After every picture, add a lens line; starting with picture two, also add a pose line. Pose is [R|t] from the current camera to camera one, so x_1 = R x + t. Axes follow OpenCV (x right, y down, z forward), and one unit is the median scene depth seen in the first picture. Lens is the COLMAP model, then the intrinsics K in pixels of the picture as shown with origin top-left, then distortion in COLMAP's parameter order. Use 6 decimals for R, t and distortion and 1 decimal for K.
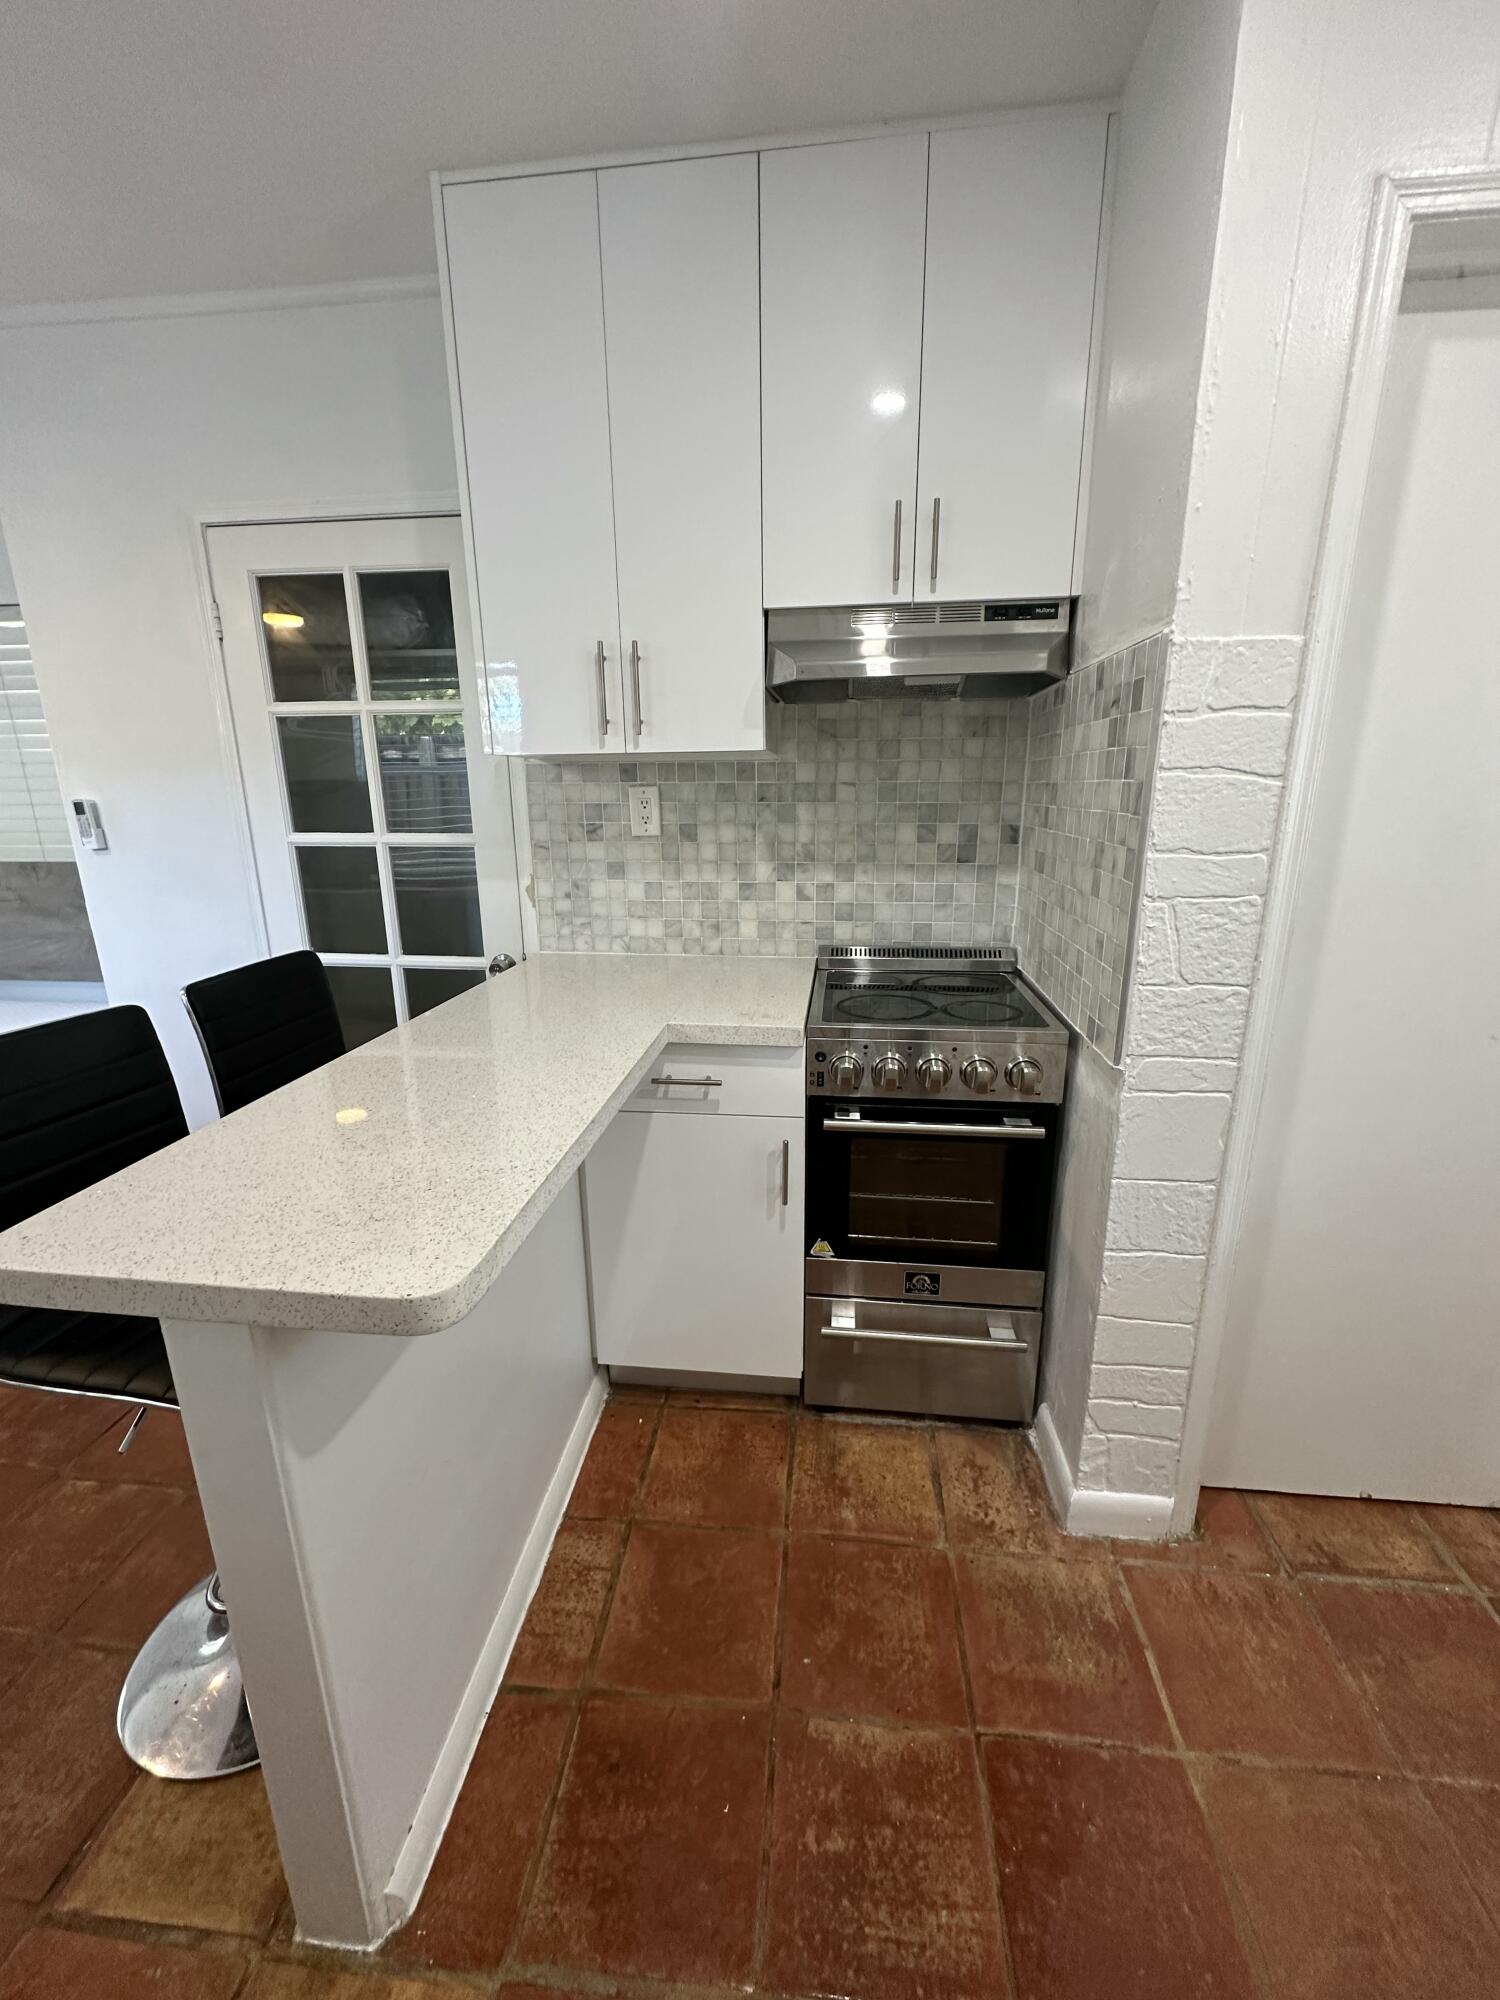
lens RADIAL K [[793.6, 0, 750.2], [0, 793.6, 997.2], [0, 0, 1]] dist [-0.000744, 0.001323]
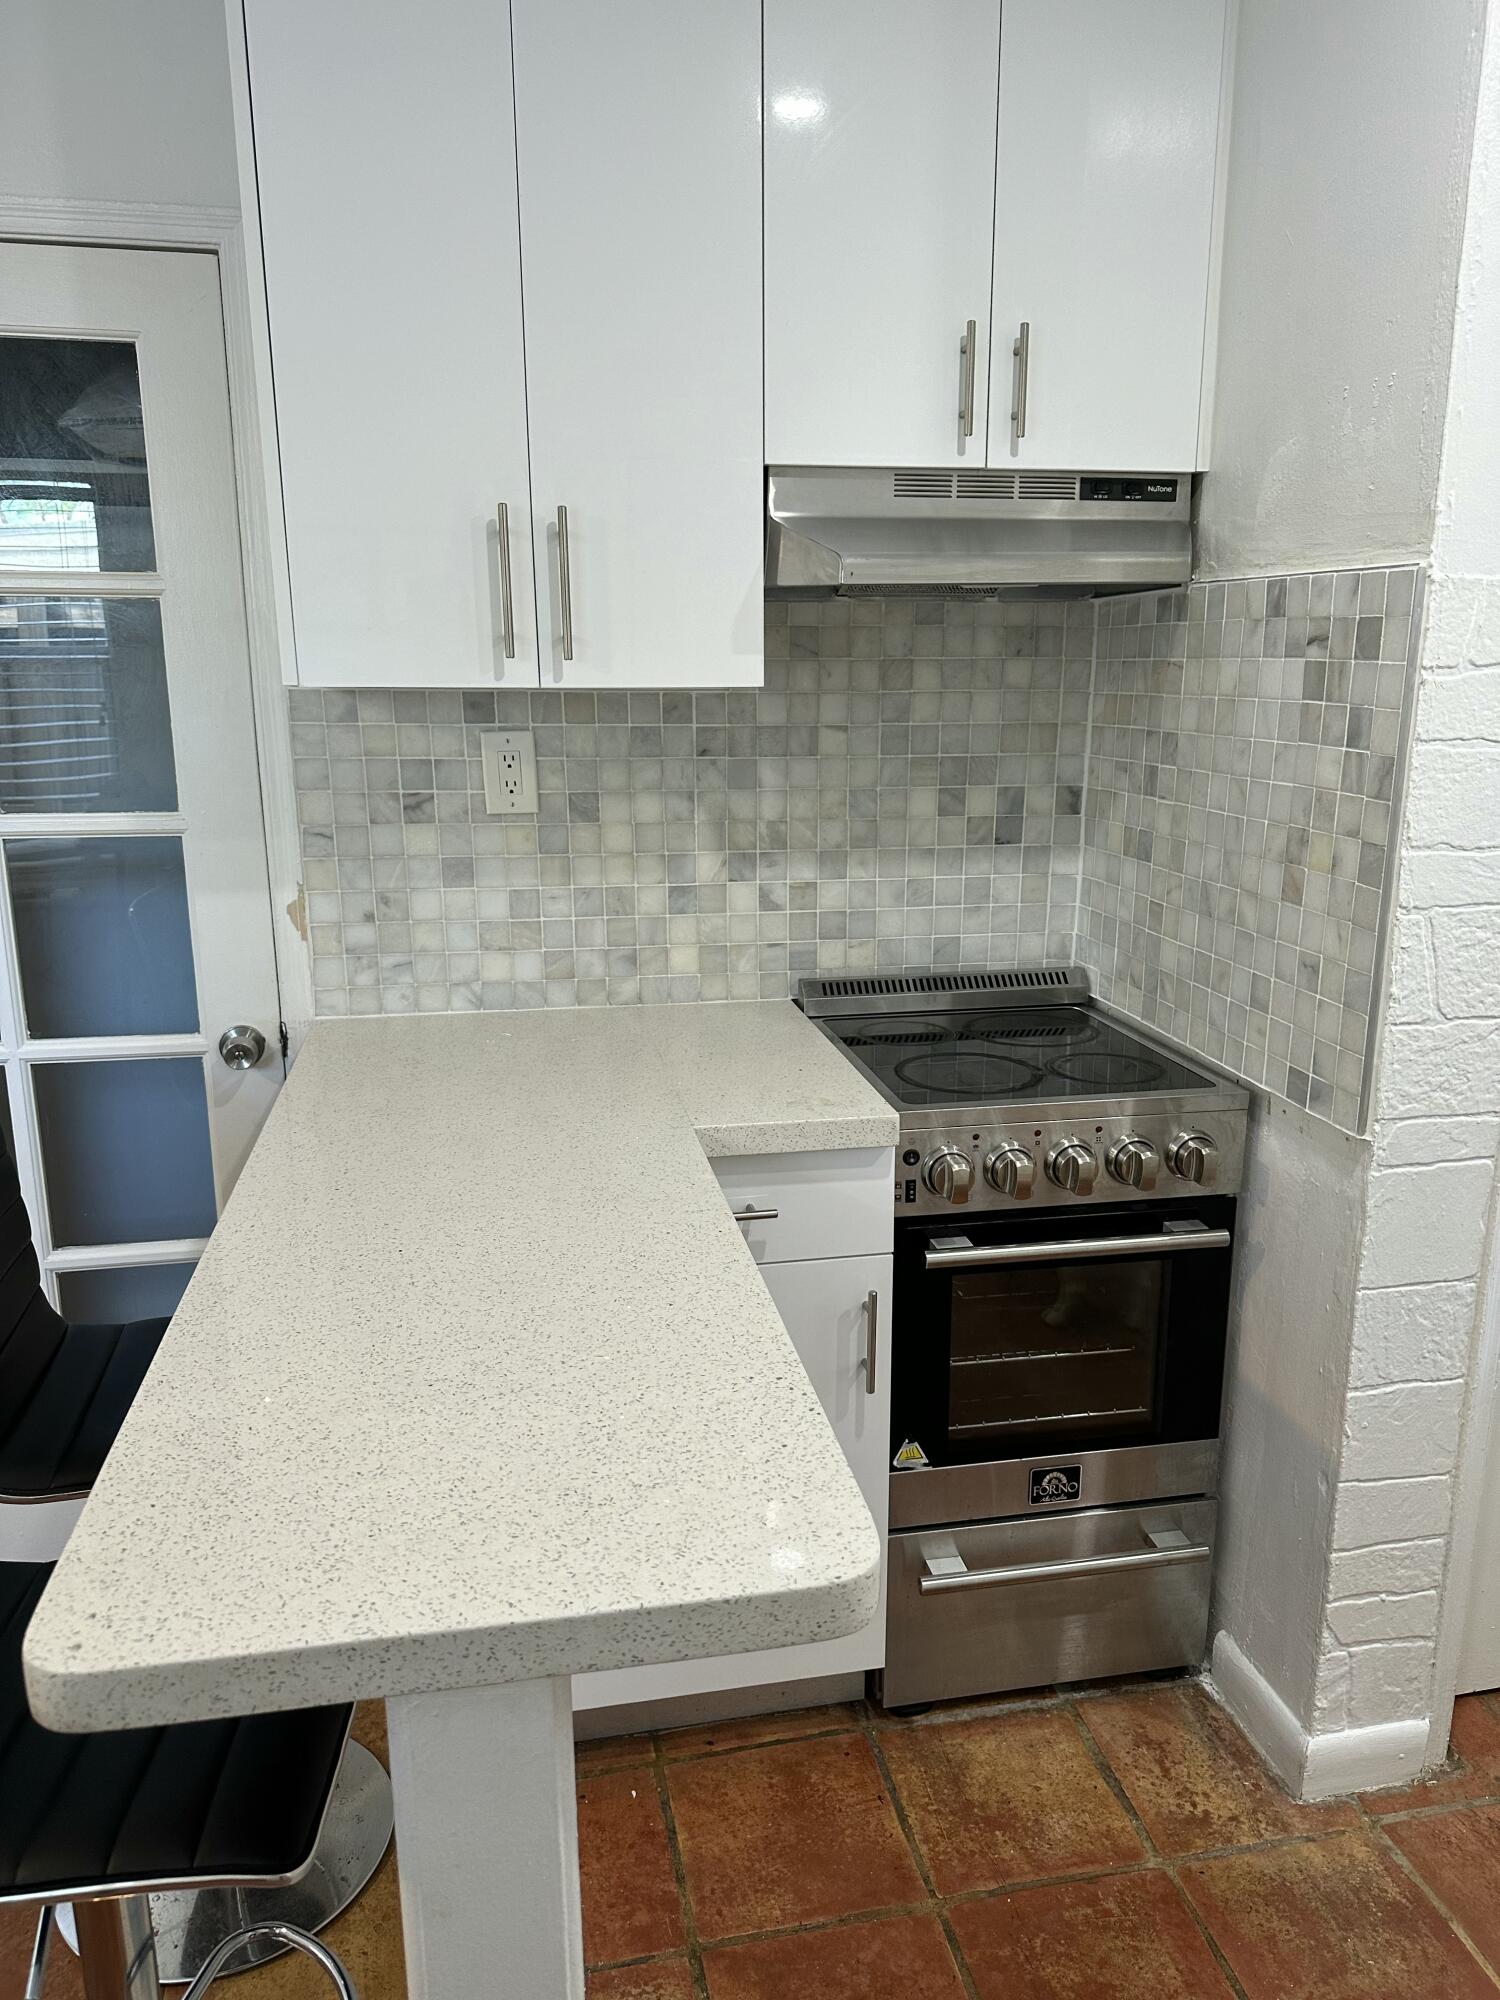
lens RADIAL K [[1393.1, 0, 752.5], [0, 1393.1, 1012.2], [0, 0, 1]] dist [0.054493, -0.060335]
pose [[0.952976, -0.064340, 0.296136, -0.356114], [0.068997, 0.997603, -0.005291, -0.046652], [-0.295086, 0.025475, 0.955131, -0.062452]]
